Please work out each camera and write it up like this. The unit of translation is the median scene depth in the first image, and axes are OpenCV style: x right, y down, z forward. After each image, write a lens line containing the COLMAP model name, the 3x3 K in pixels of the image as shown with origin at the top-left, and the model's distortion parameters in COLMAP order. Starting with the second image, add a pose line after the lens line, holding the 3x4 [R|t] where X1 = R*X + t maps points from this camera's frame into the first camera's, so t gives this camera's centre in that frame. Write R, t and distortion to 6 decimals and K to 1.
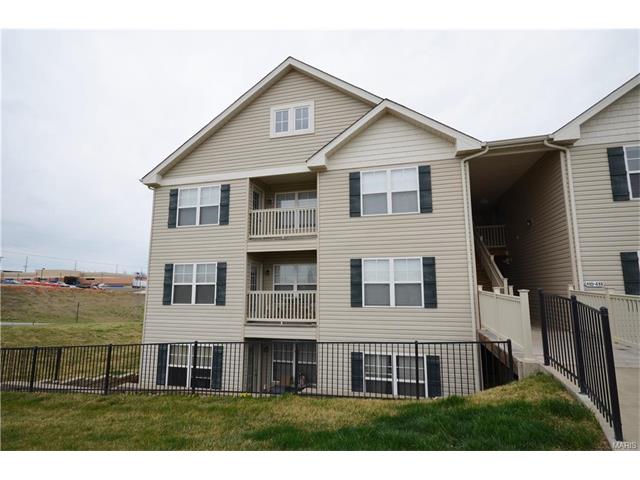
lens RADIAL K [[351.8, 0, 320.0], [0, 351.8, 240.0], [0, 0, 1]] dist [0.009010, 0.000654]
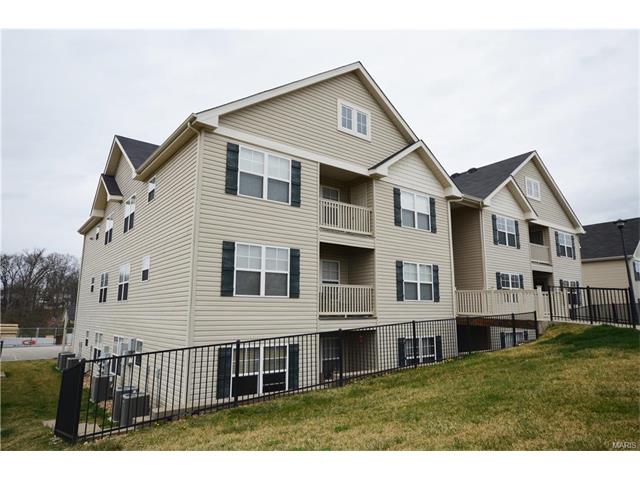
lens RADIAL K [[427.6, 0, 320.2], [0, 427.6, 190.8], [0, 0, 1]] dist [-0.002902, -0.000492]
pose [[0.564346, 0.205249, 0.799617, -1.150565], [-0.172385, 0.976546, -0.128999, 0.048515], [-0.807340, -0.065042, 0.586492, 0.325984]]
